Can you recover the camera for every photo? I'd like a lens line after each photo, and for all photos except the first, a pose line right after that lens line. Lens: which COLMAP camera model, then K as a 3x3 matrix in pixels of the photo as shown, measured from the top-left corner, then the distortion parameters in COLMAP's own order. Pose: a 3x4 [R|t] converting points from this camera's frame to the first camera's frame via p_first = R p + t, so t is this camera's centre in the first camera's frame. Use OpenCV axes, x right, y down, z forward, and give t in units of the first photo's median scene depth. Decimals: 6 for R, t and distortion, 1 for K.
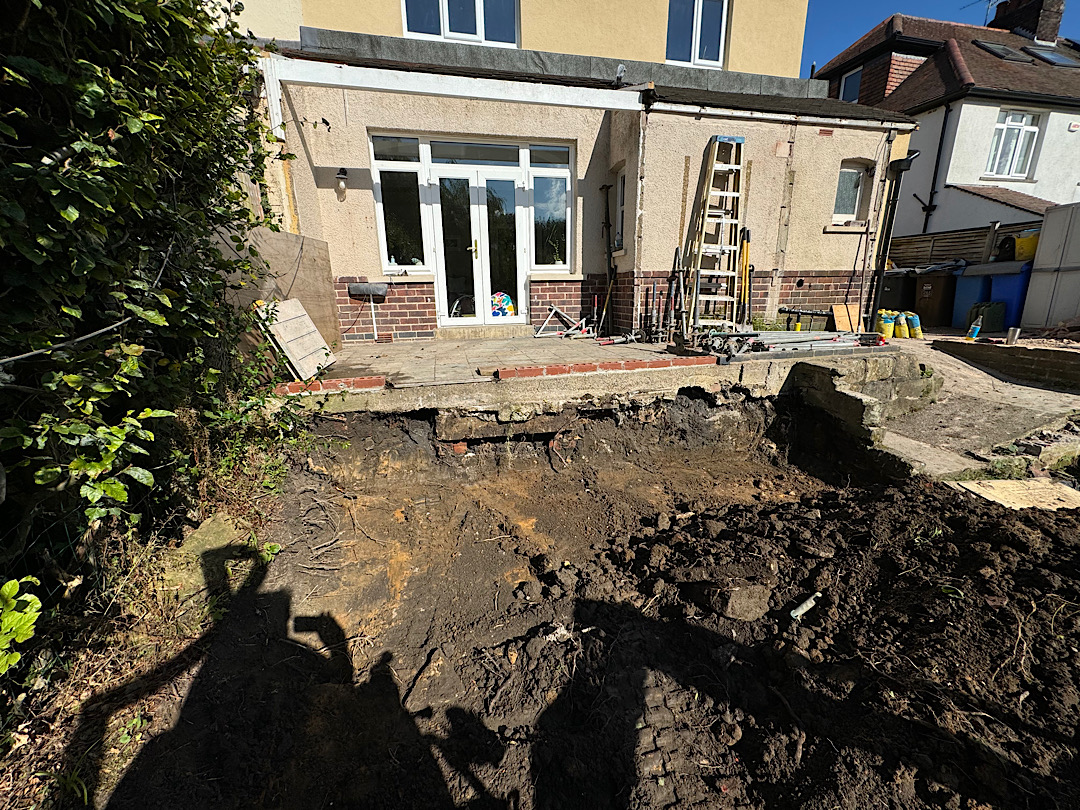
lens RADIAL K [[433.9, 0, 542.6], [0, 433.9, 406.8], [0, 0, 1]] dist [0.001256, -0.000020]
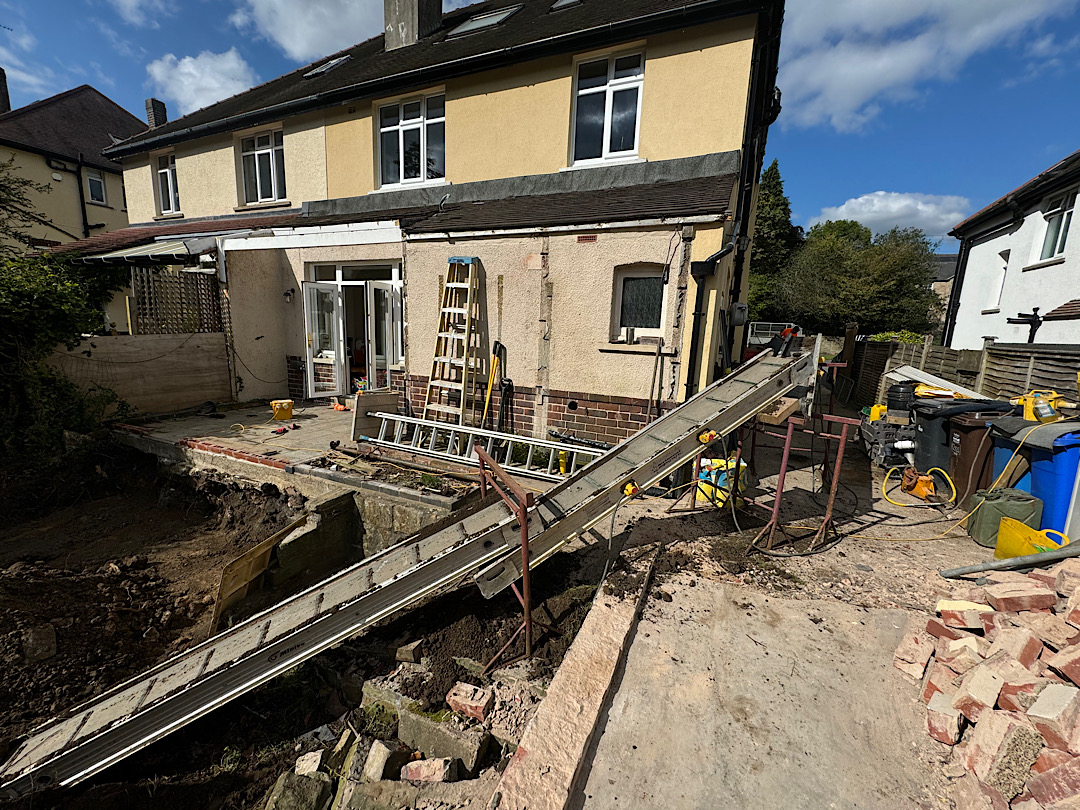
lens RADIAL K [[433.9, 0, 541.8], [0, 433.9, 404.9], [0, 0, 1]] dist [0.001256, -0.000020]
pose [[0.789953, 0.149365, -0.594696, 1.113041], [-0.212384, 0.976491, -0.036858, -0.258222], [0.575210, 0.155420, 0.803105, 0.309324]]
